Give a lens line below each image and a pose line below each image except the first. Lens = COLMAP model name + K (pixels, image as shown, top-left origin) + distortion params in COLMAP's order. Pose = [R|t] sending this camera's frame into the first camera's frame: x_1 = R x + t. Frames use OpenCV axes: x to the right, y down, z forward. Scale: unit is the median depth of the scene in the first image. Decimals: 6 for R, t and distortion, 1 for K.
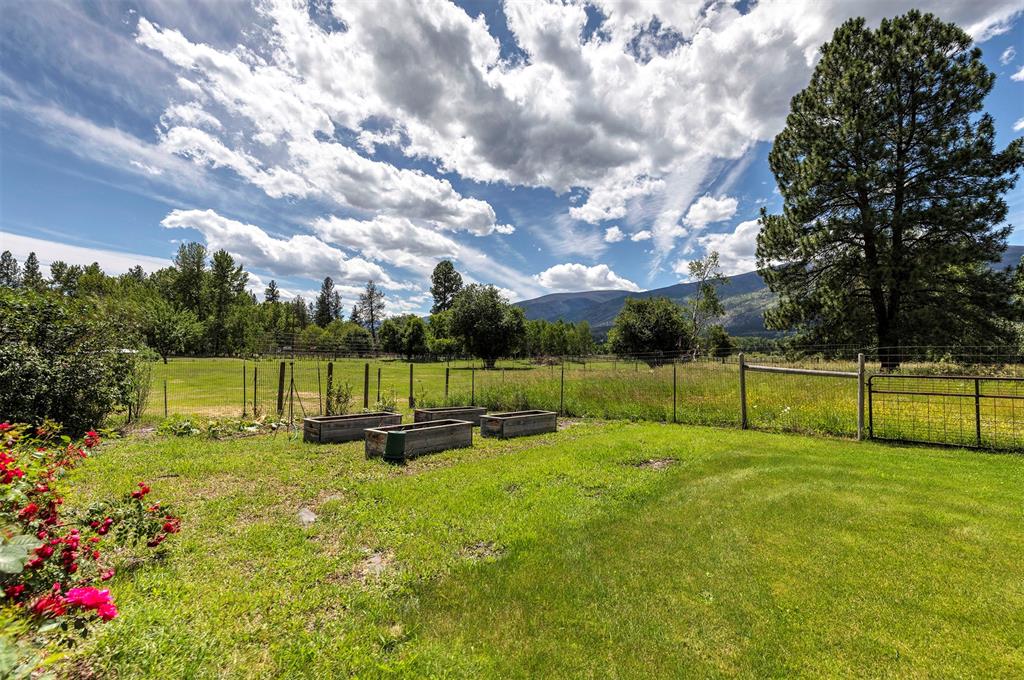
lens RADIAL K [[467.3, 0, 511.1], [0, 467.3, 346.8], [0, 0, 1]] dist [0.001736, 0.001490]
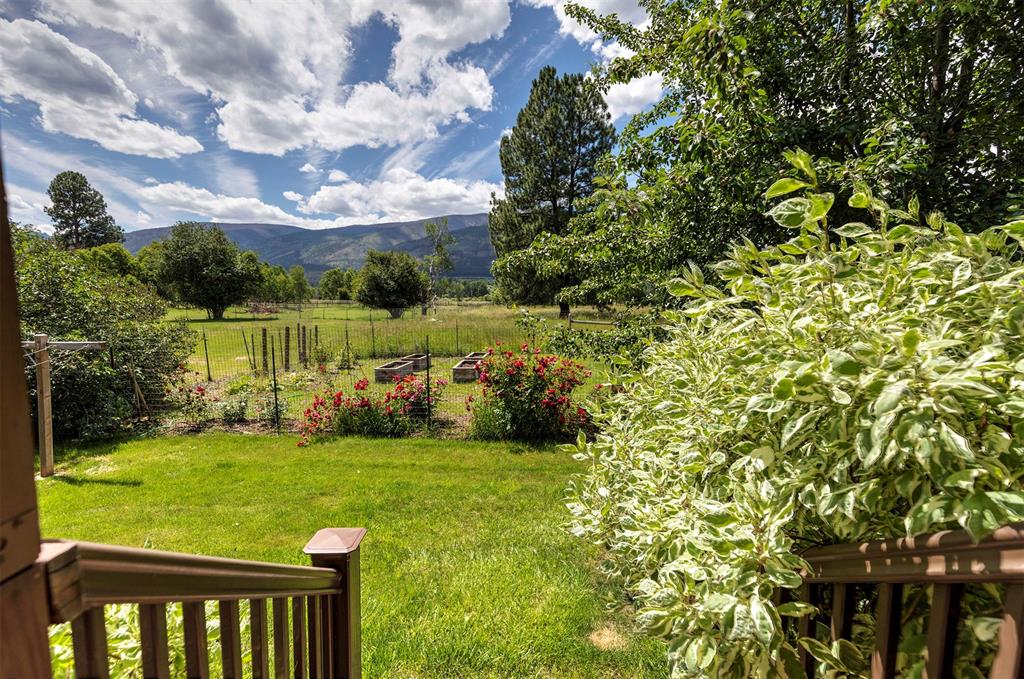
lens RADIAL K [[467.3, 0, 517.2], [0, 467.3, 339.0], [0, 0, 1]] dist [0.001736, 0.001490]
pose [[0.780265, -0.058438, 0.622713, -0.172224], [-0.008424, 0.994553, 0.103889, -0.015975], [-0.625393, -0.086307, 0.775523, -0.066179]]
